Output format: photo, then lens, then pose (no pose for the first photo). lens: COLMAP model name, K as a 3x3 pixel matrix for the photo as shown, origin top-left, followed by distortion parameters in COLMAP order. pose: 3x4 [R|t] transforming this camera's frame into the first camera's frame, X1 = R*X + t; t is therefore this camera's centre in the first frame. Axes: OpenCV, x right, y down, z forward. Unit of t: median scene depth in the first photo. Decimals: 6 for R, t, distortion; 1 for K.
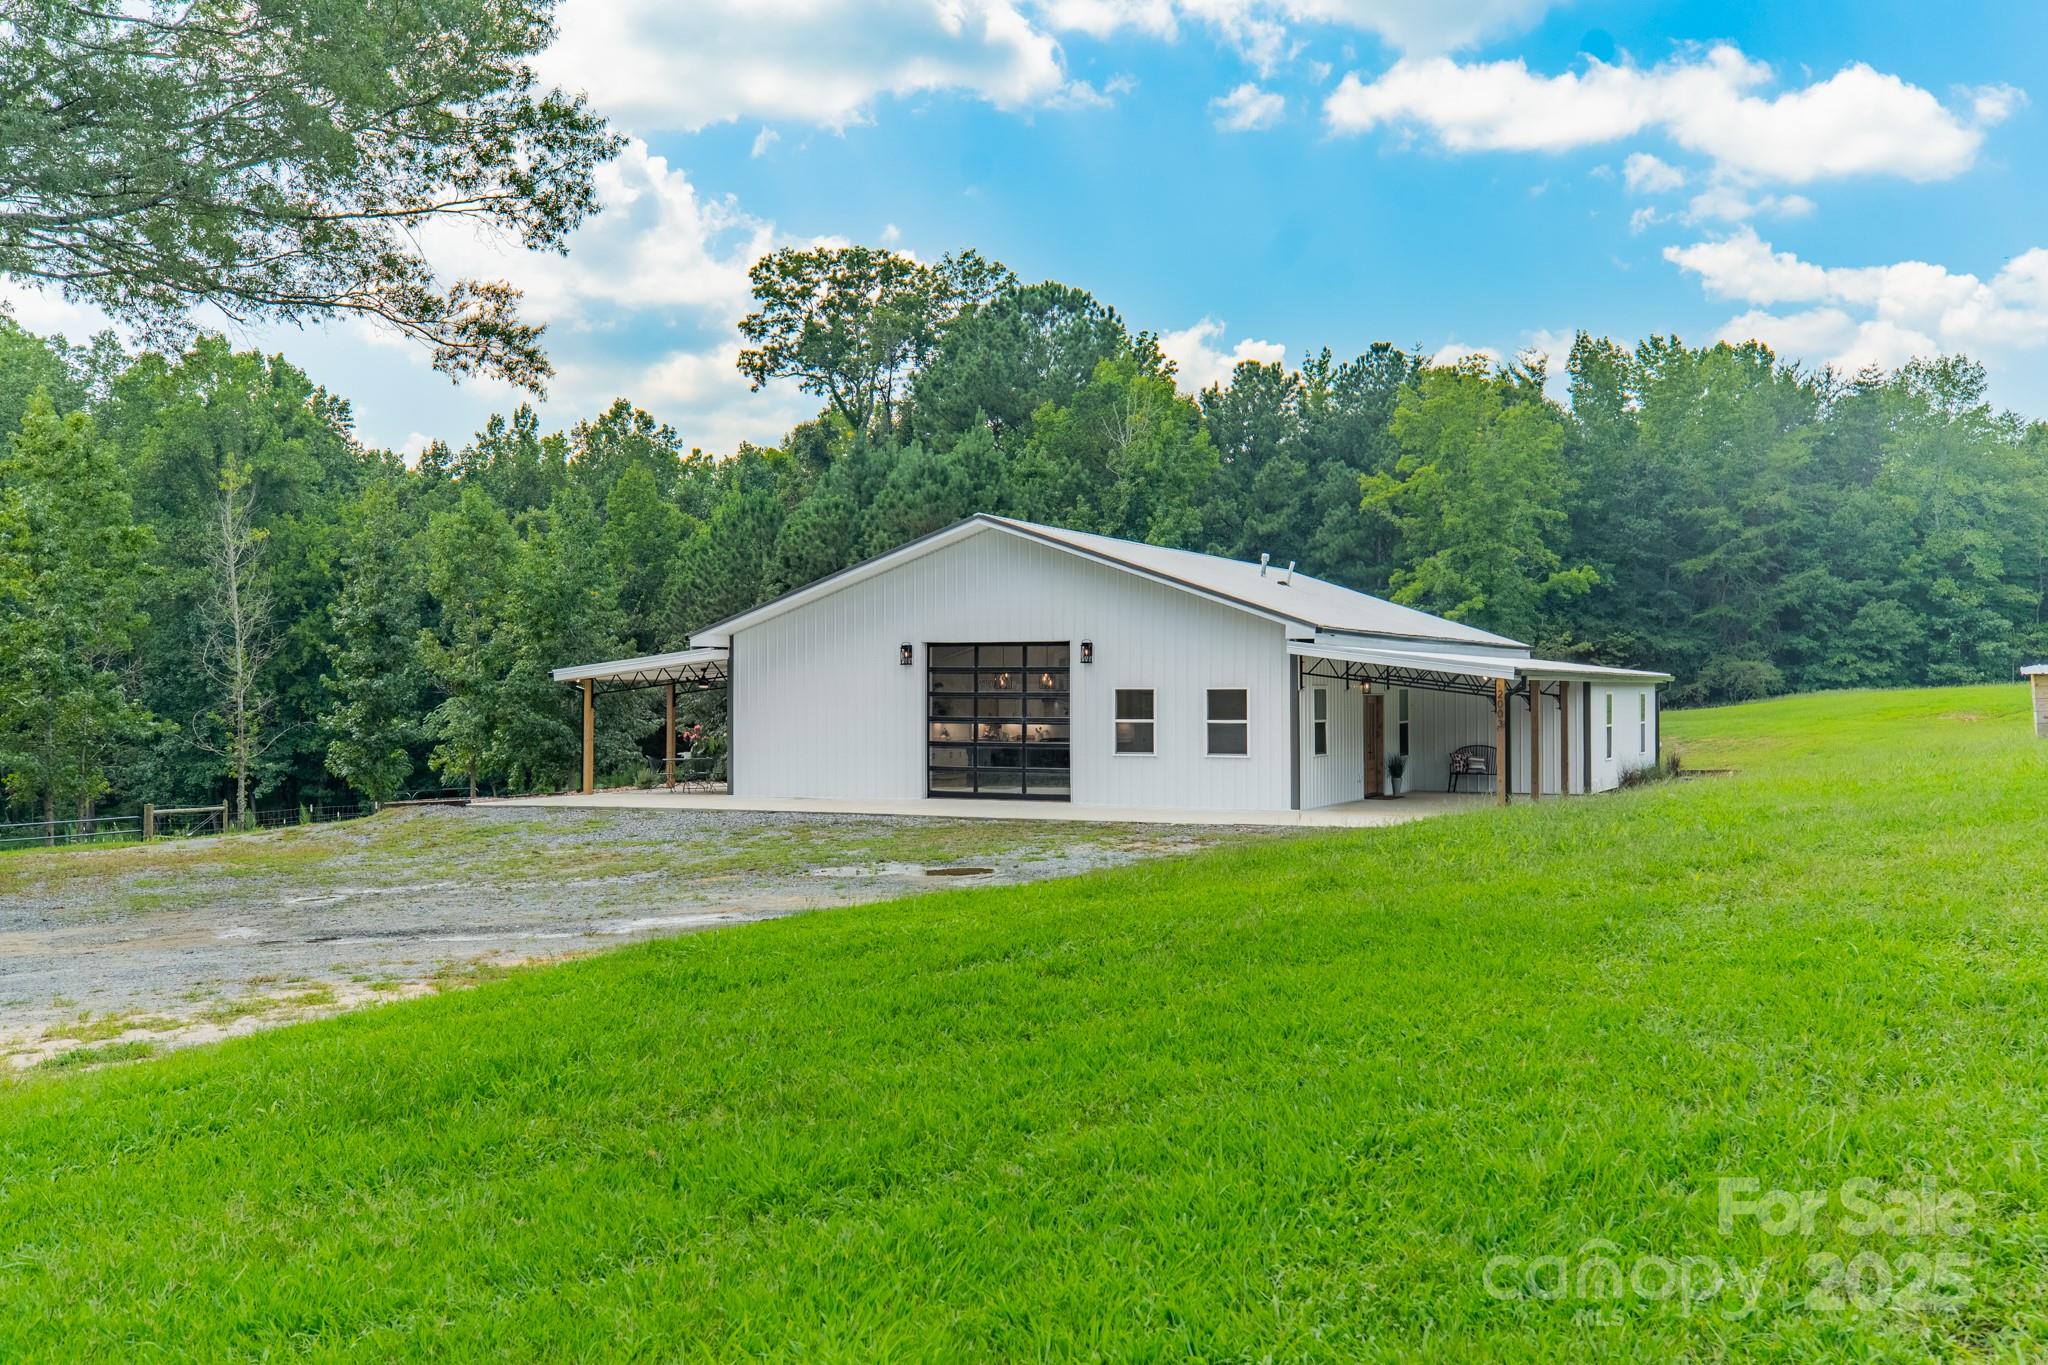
lens RADIAL K [[2062.9, 0, 1014.2], [0, 2062.9, 690.8], [0, 0, 1]] dist [0.057045, 0.000000]
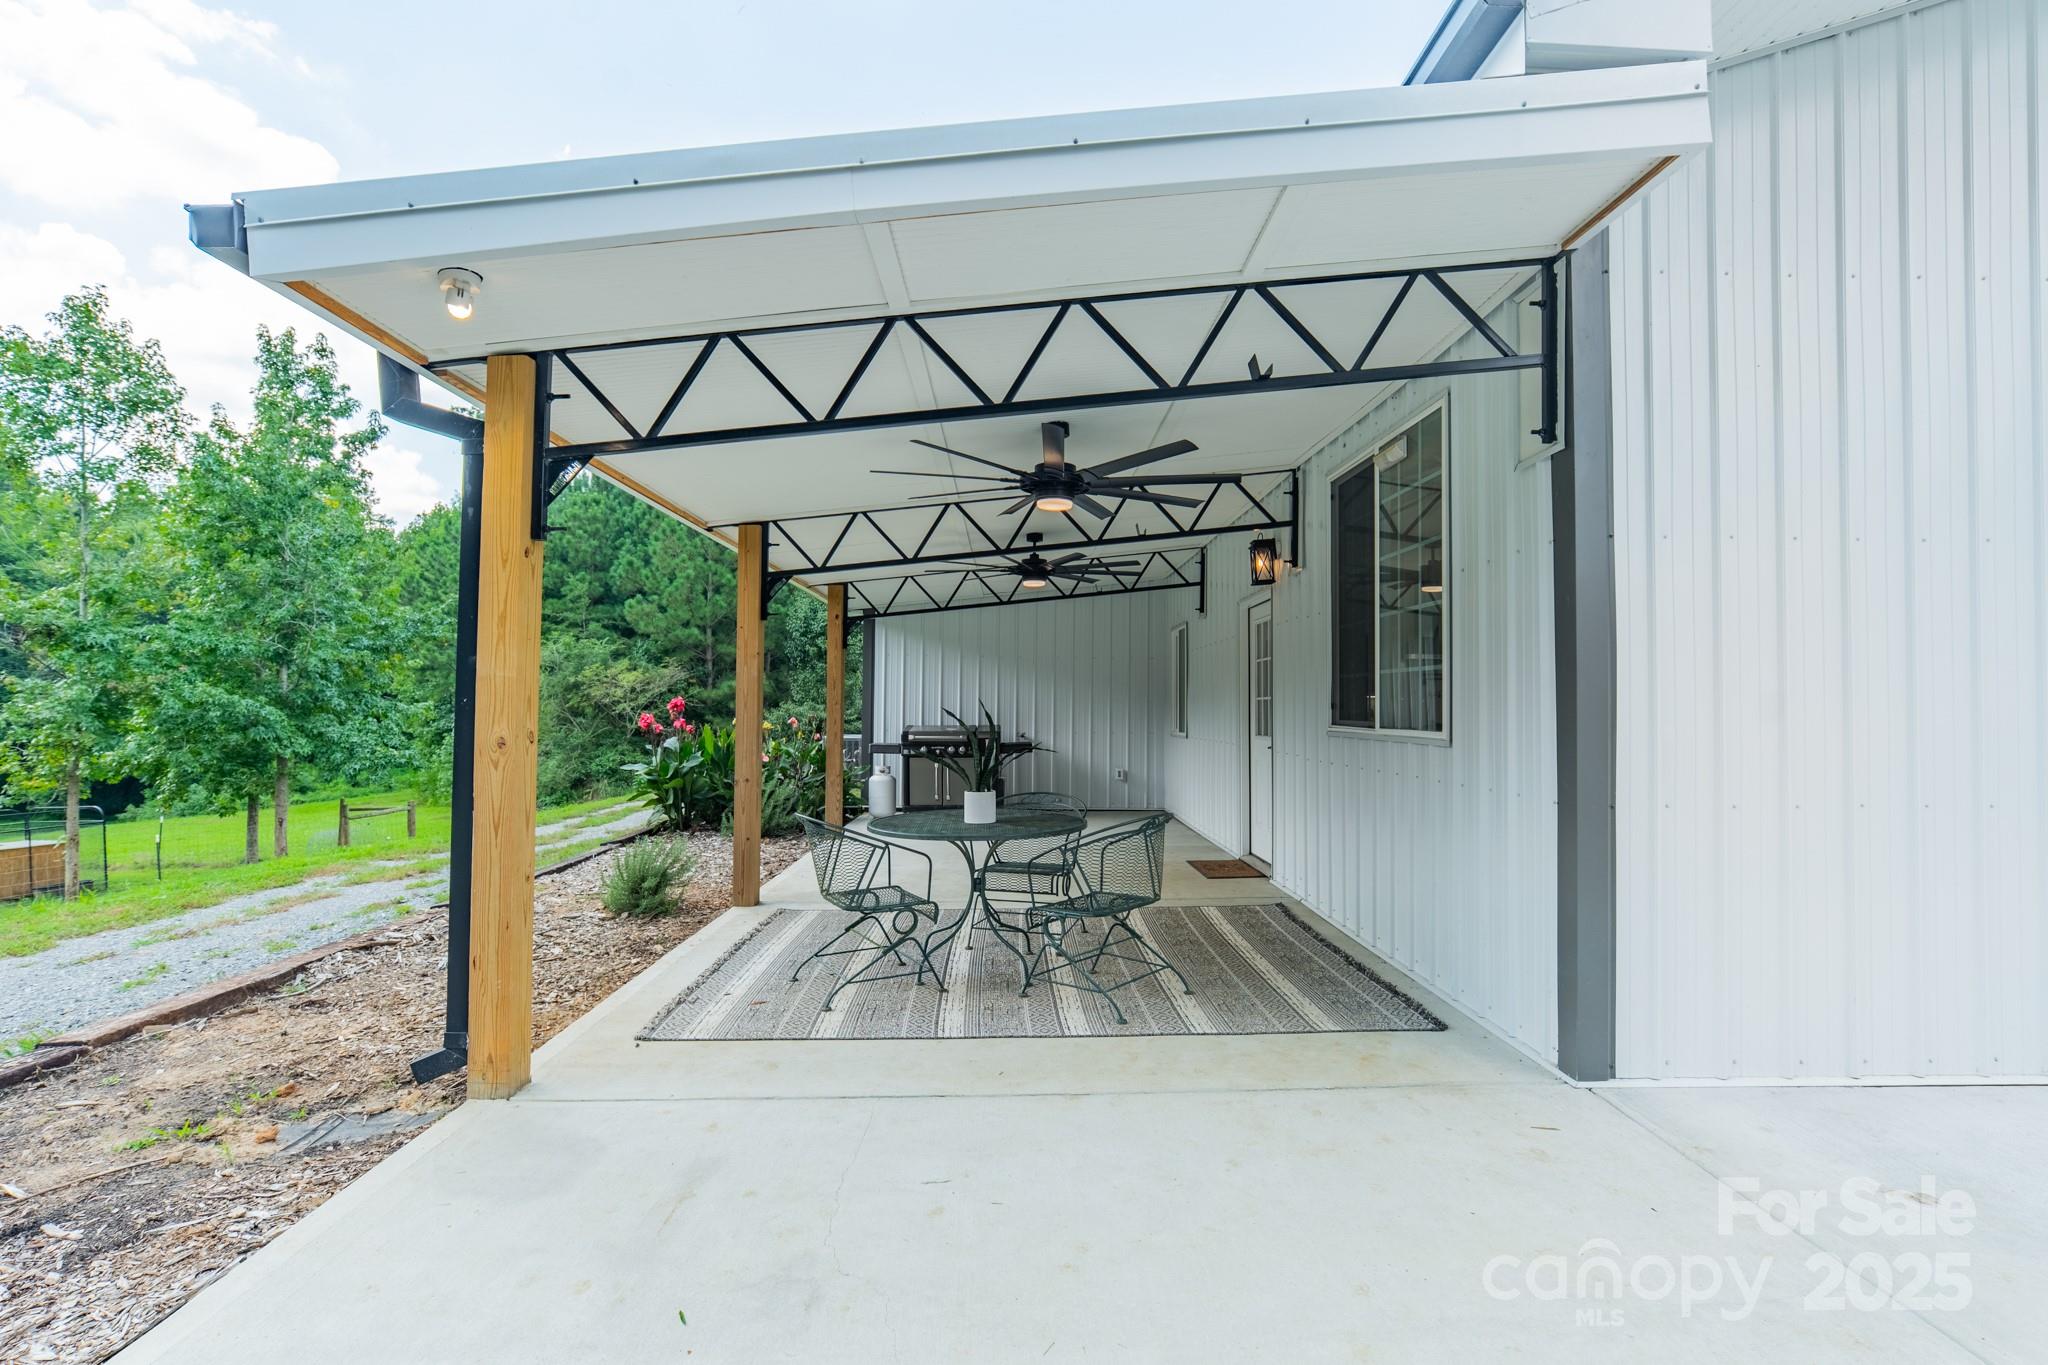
lens RADIAL K [[872.2, 0, 991.8], [0, 872.2, 684.4], [0, 0, 1]] dist [-0.019394, -0.001016]
pose [[0.881354, 0.010343, 0.472343, -0.086369], [-0.001494, 0.999816, -0.019106, 0.008429], [-0.472453, 0.016133, 0.881208, 0.389806]]
